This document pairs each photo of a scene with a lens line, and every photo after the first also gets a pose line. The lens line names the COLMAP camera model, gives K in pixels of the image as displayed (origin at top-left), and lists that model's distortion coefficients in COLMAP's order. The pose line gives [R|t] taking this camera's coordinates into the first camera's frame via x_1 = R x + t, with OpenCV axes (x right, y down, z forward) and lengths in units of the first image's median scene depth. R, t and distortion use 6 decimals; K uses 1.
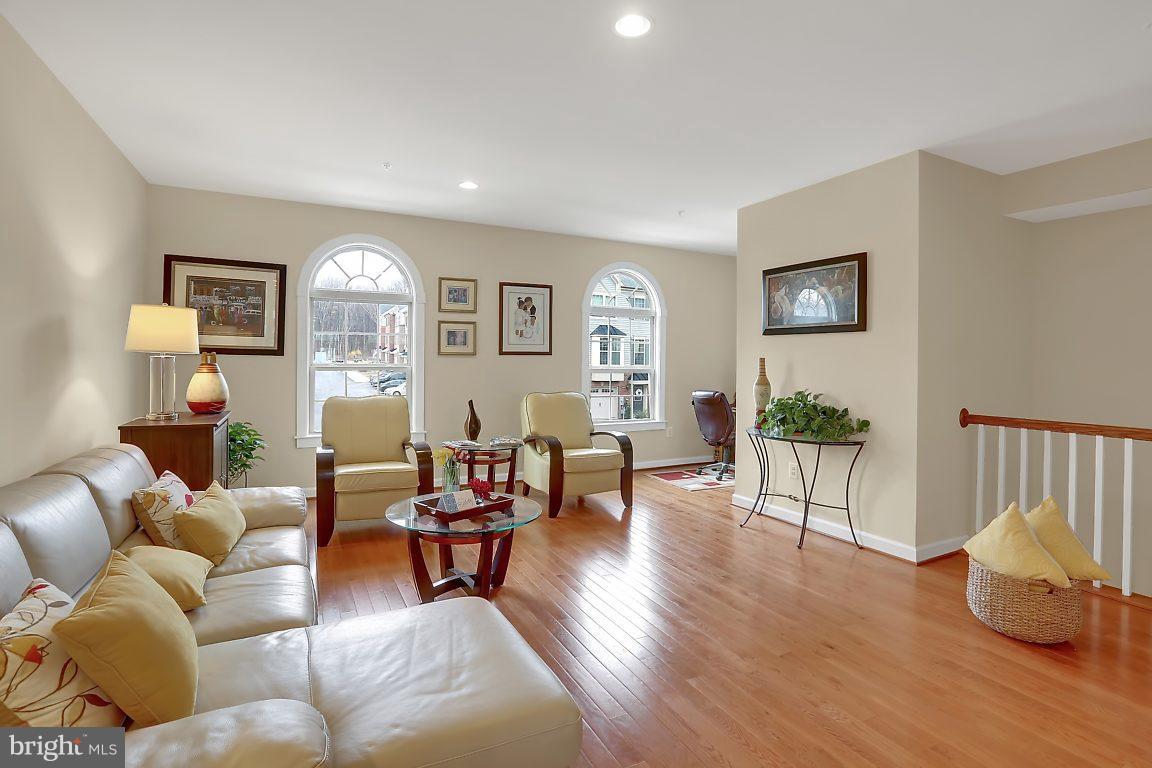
lens RADIAL K [[548.7, 0, 561.9], [0, 548.7, 358.9], [0, 0, 1]] dist [-0.030058, 0.007243]
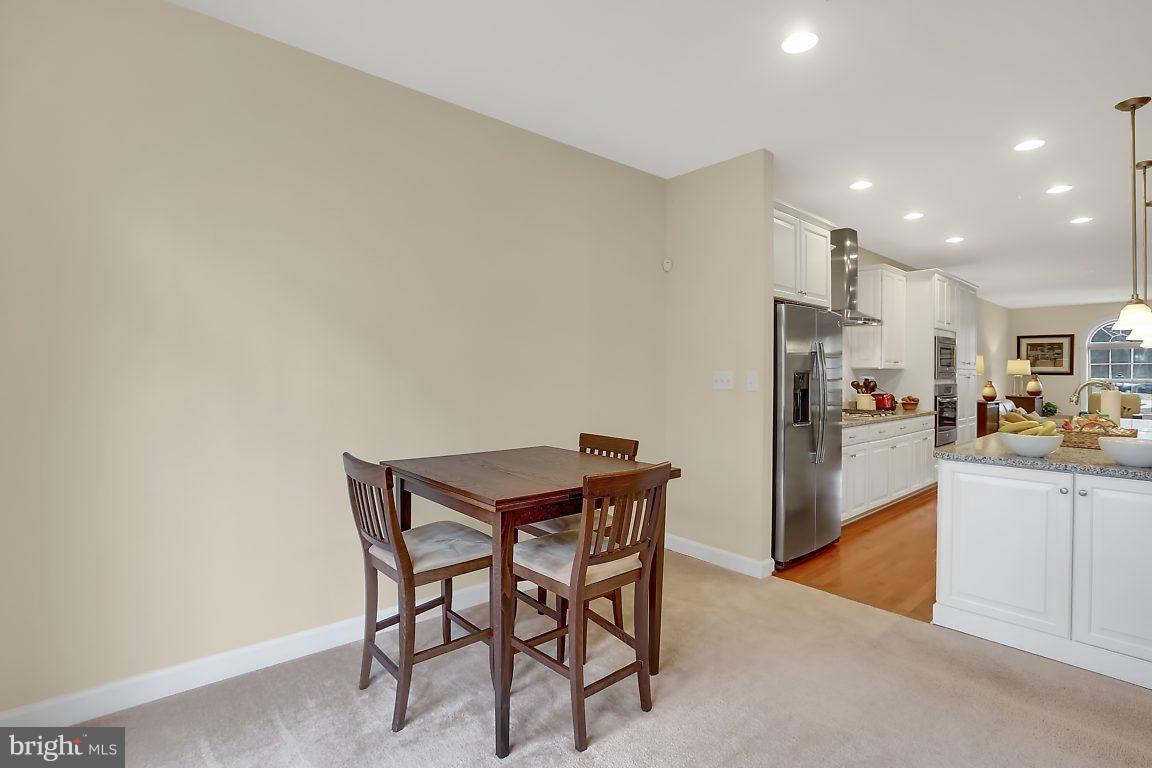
lens RADIAL K [[548.7, 0, 573.0], [0, 548.7, 377.1], [0, 0, 1]] dist [-0.030058, 0.007243]
pose [[0.256286, -0.007975, -0.966568, 1.125213], [0.001225, 0.999968, -0.007926, 0.018200], [0.966600, 0.000847, 0.256287, -1.591504]]
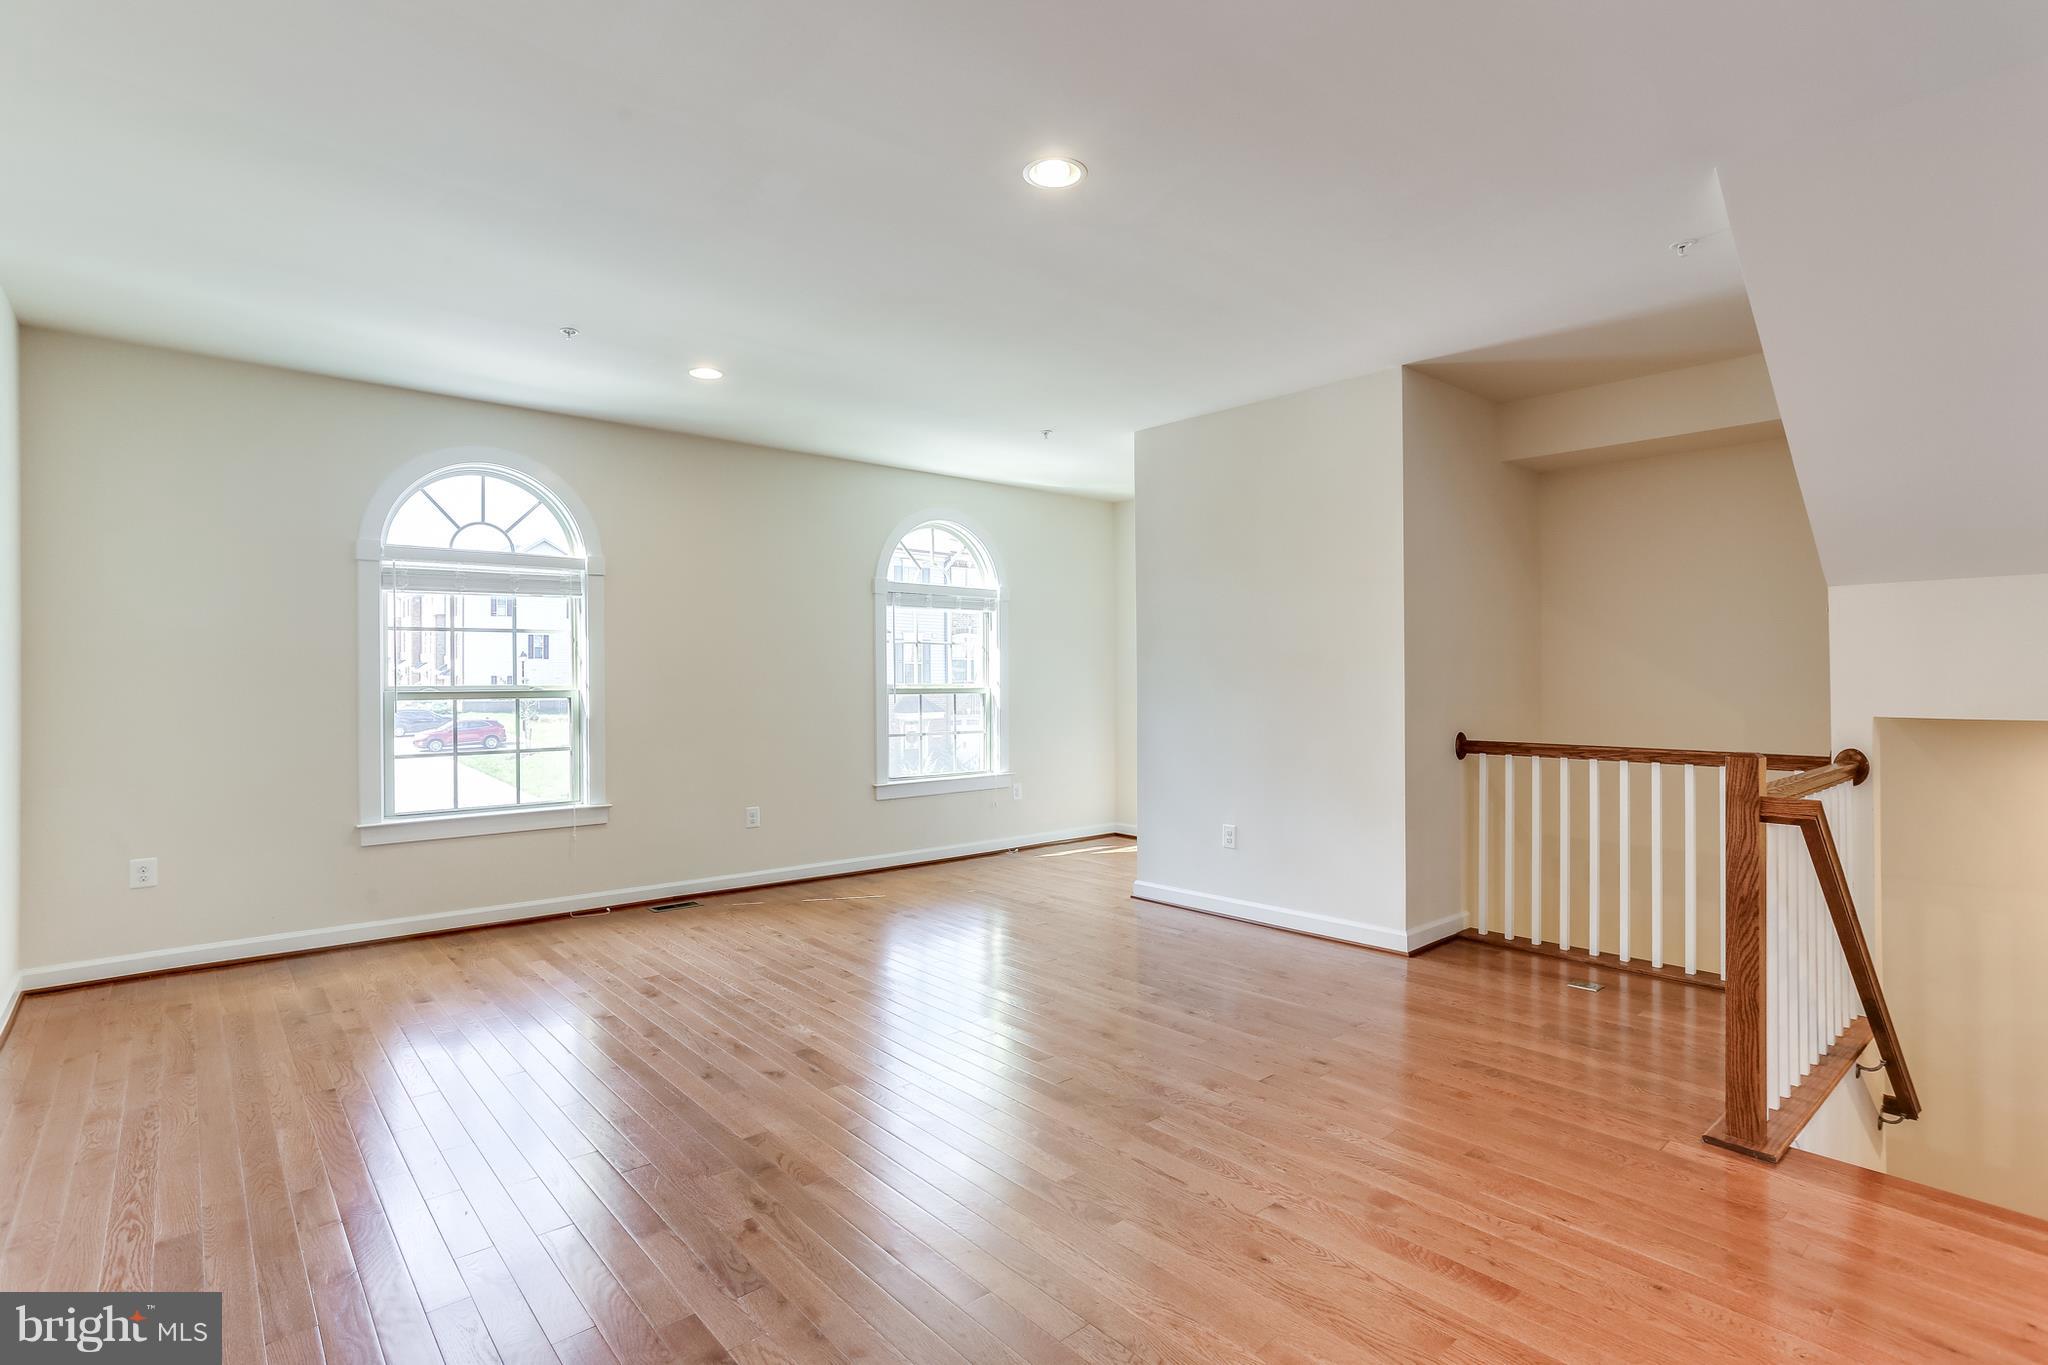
lens RADIAL K [[975.5, 0, 1019.8], [0, 975.5, 678.5], [0, 0, 1]] dist [-0.030058, 0.007243]
pose [[0.970202, -0.014203, 0.241880, -0.088913], [0.013181, 0.999896, 0.005843, 0.003935], [-0.241938, -0.002480, 0.970289, -0.067776]]
